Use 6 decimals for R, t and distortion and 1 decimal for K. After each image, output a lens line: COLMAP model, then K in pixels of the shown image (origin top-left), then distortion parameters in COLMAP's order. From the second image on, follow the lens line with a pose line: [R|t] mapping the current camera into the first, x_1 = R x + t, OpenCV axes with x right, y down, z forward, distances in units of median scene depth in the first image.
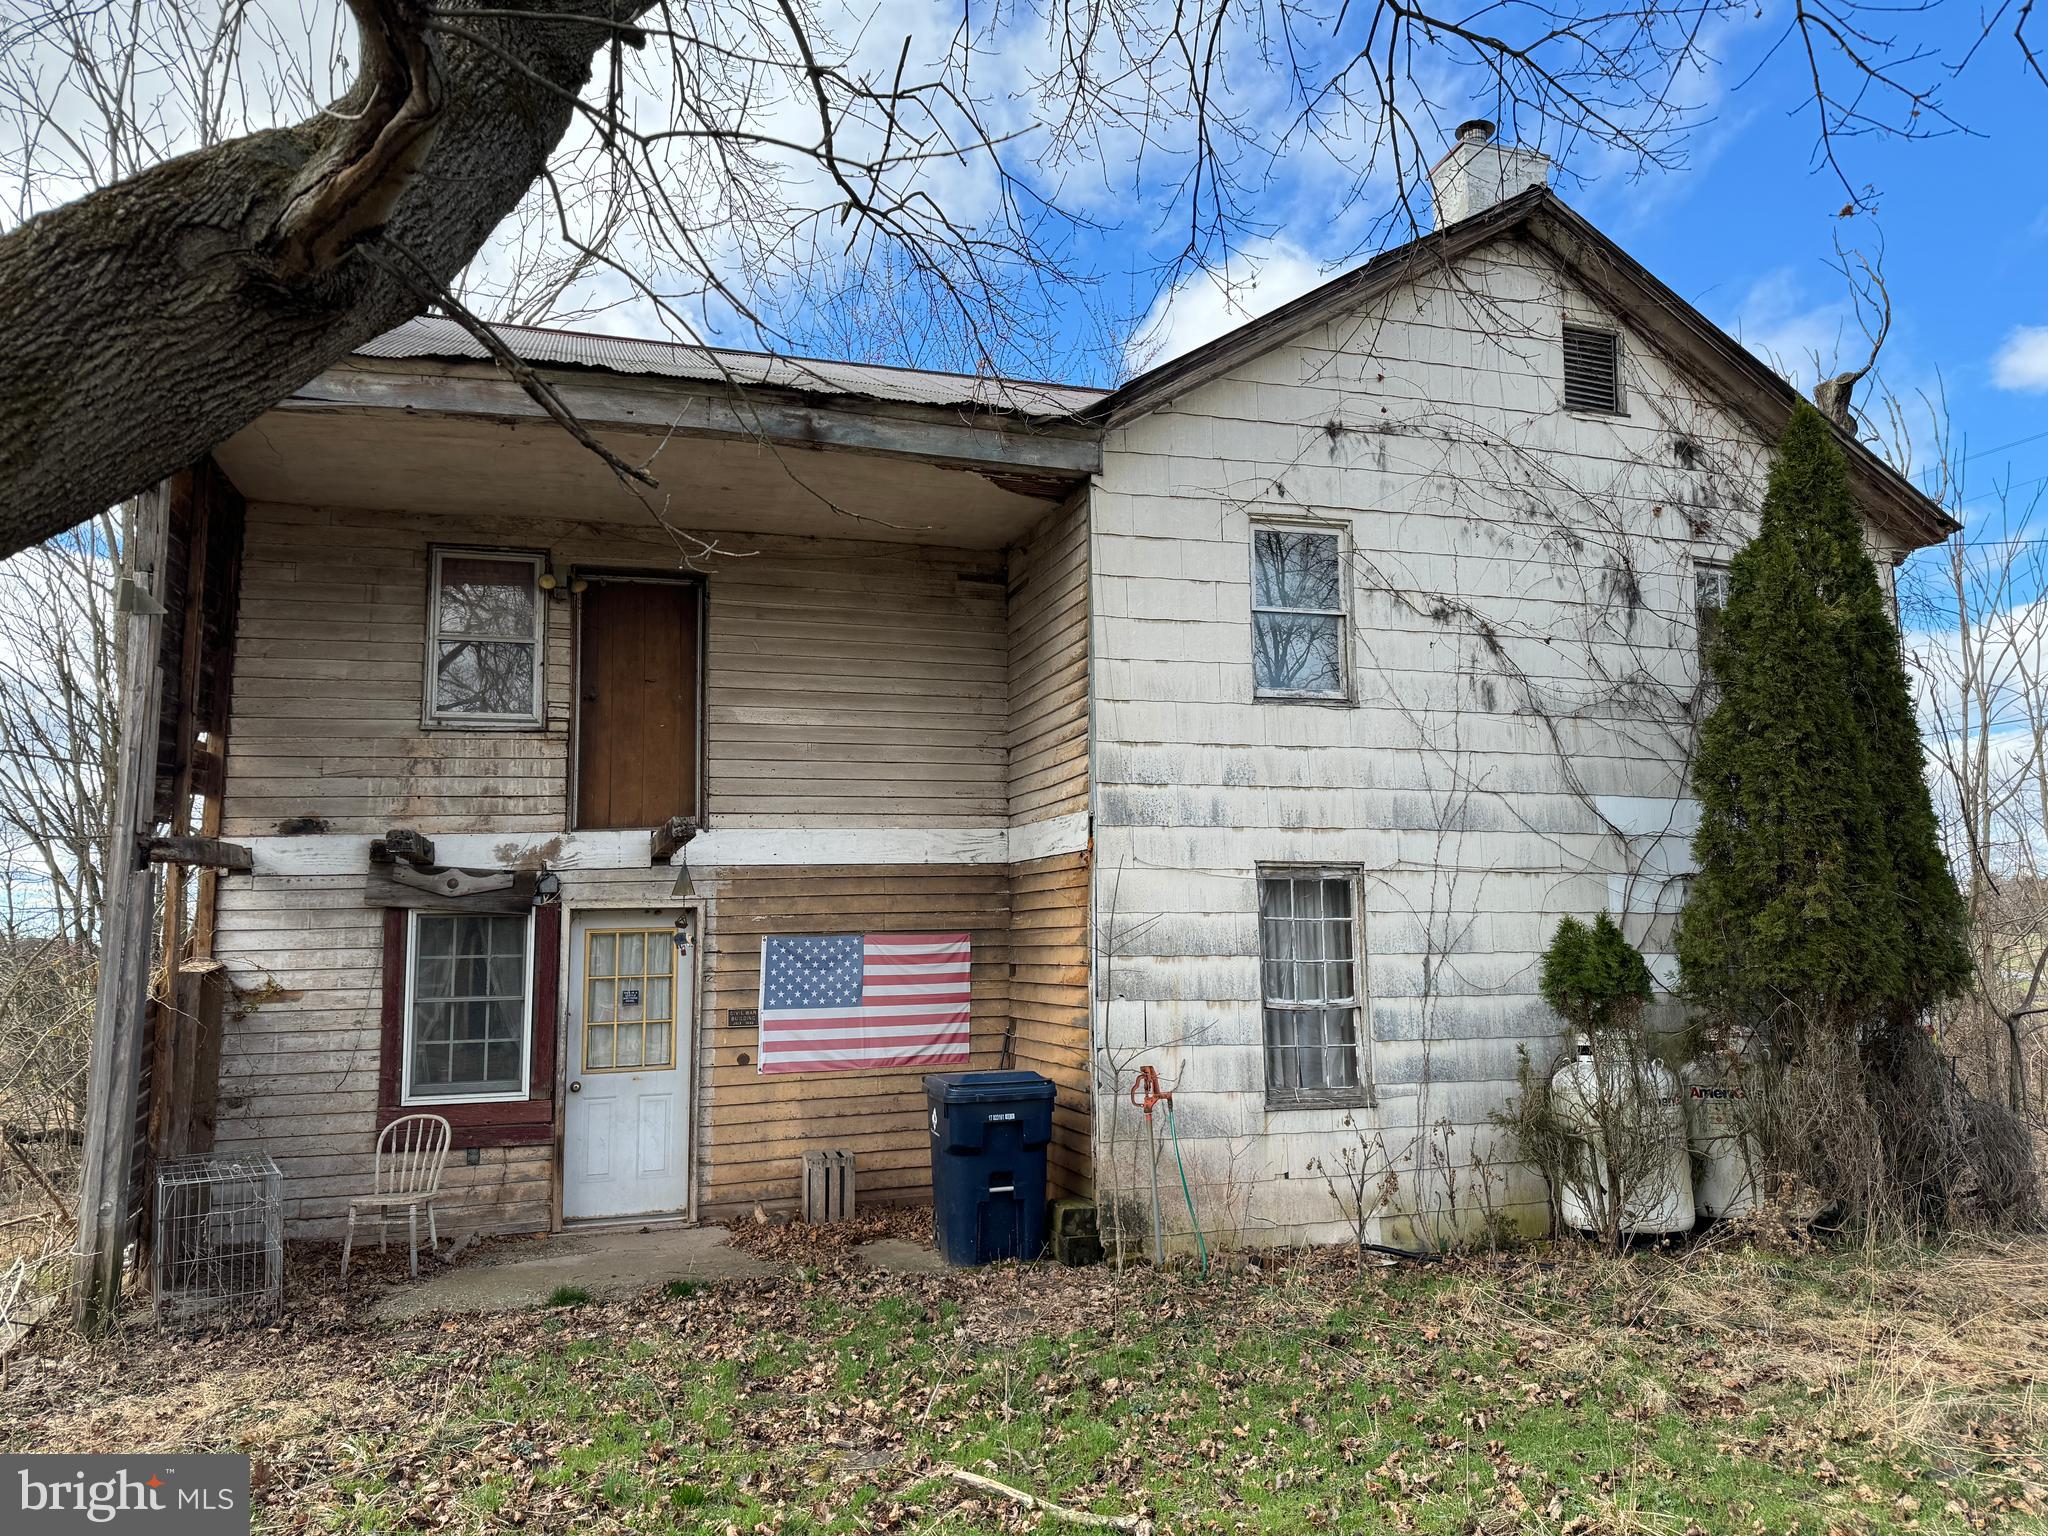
lens RADIAL K [[1369.3, 0, 1025.0], [0, 1369.3, 770.4], [0, 0, 1]] dist [0.057022, -0.002958]
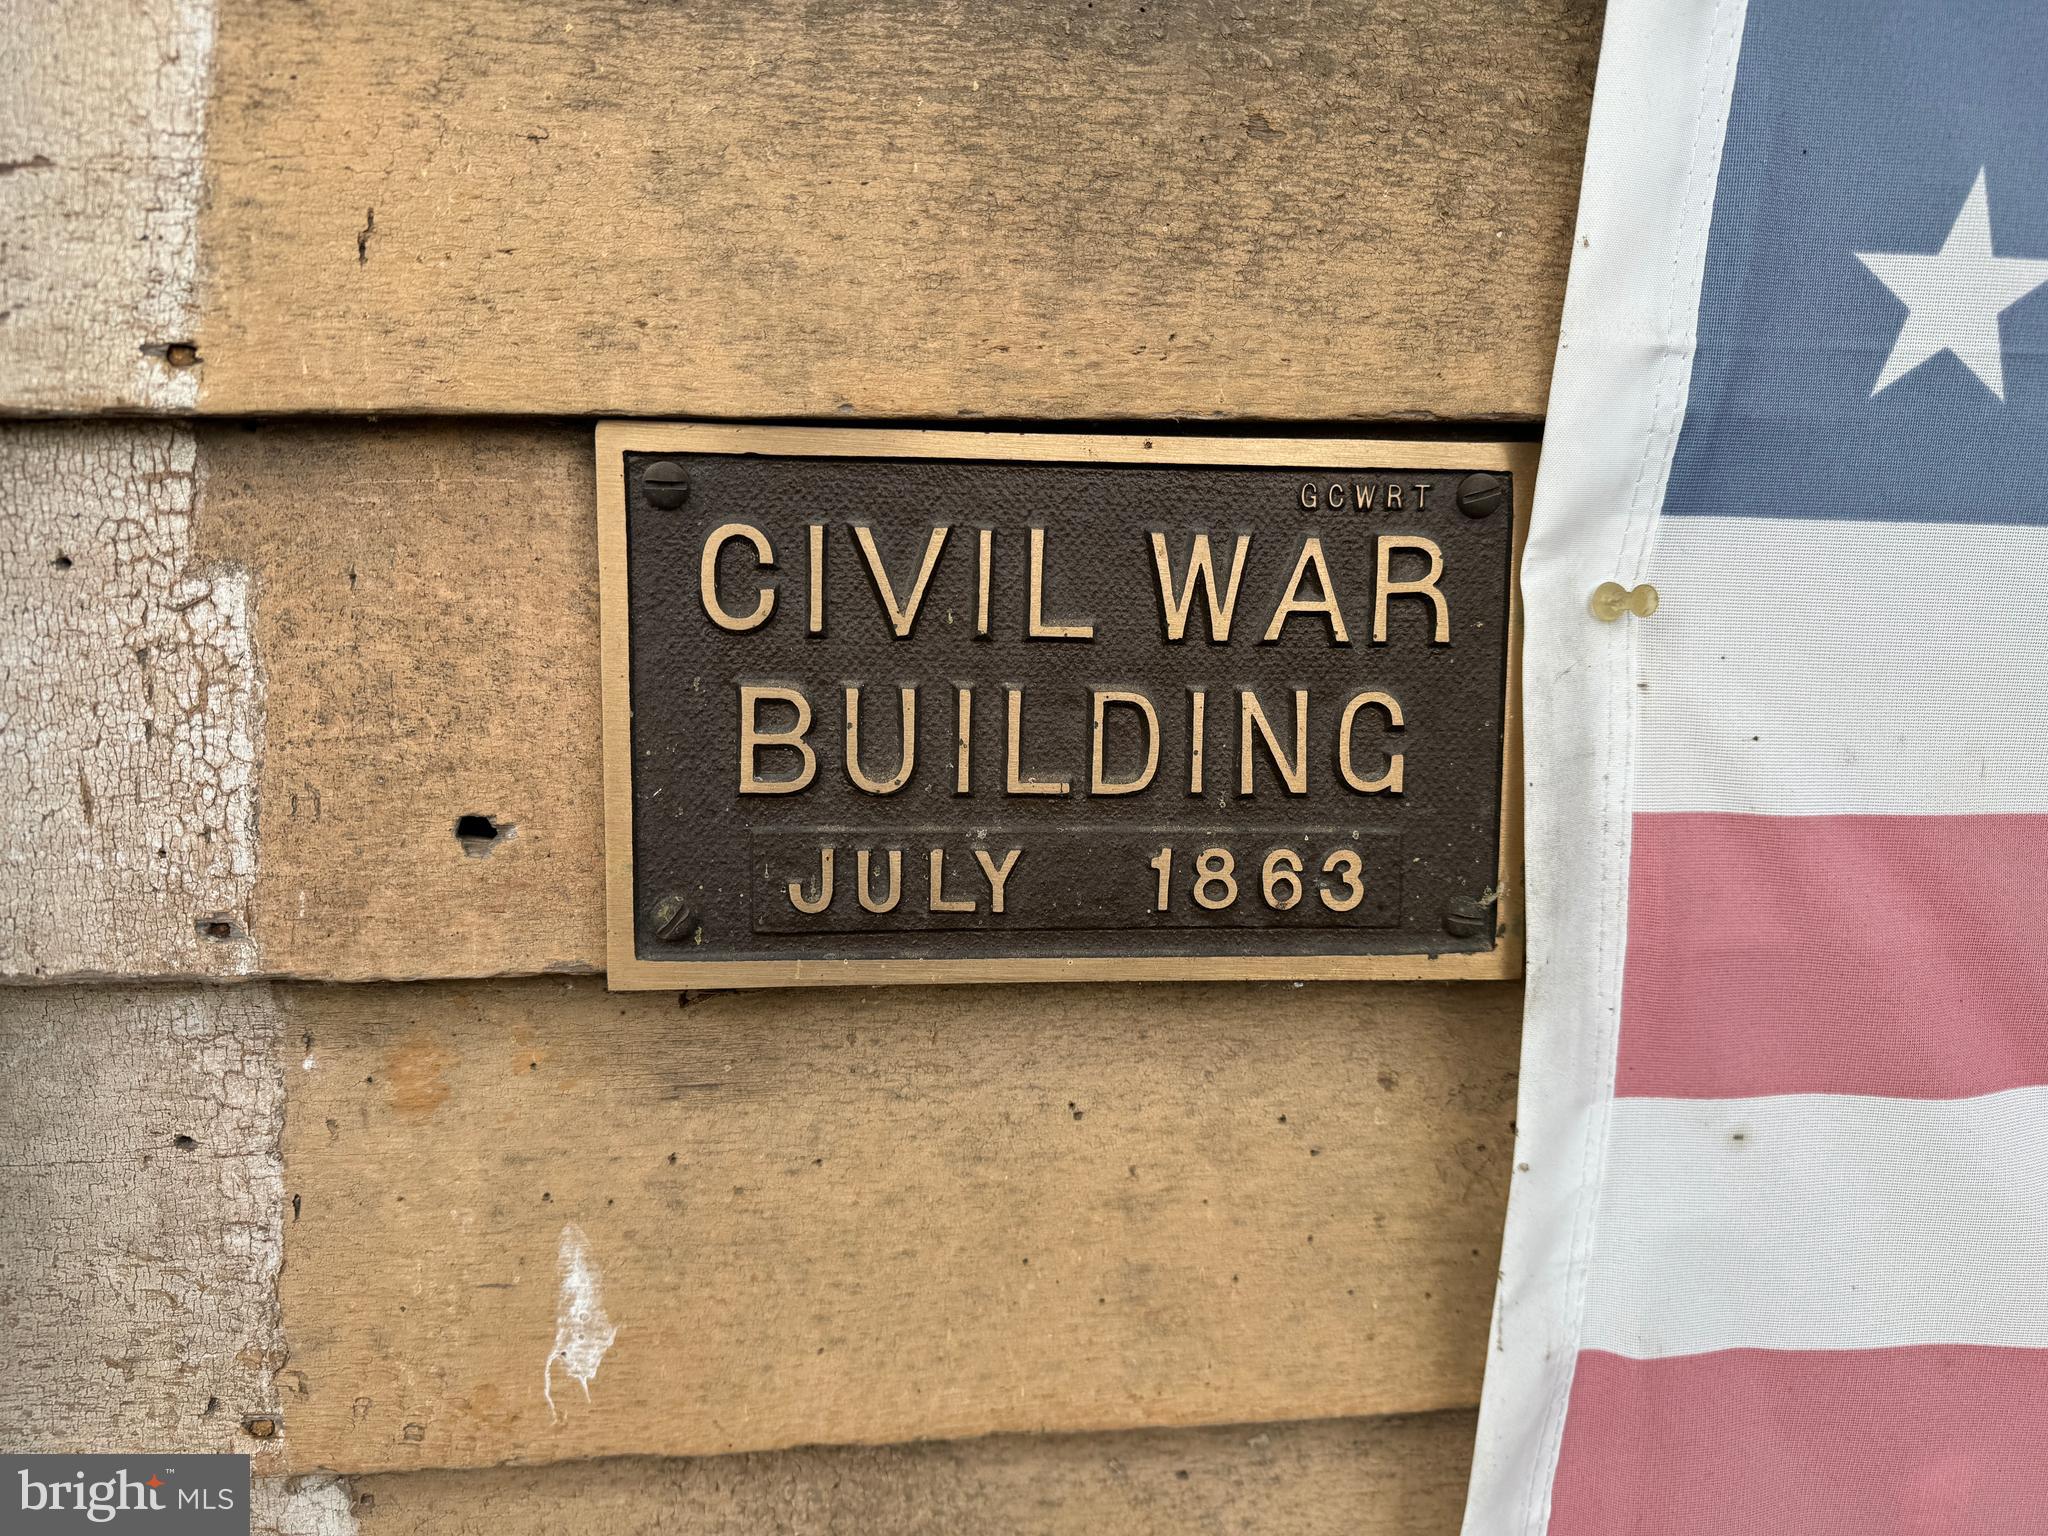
lens RADIAL K [[1369.3, 0, 1022.6], [0, 1369.3, 769.2], [0, 0, 1]] dist [0.057022, -0.002958]
pose [[0.978111, 0.021617, -0.206956, -0.198830], [0.005025, 0.991845, 0.127349, 0.176677], [0.208021, -0.125601, 0.970027, 0.964658]]
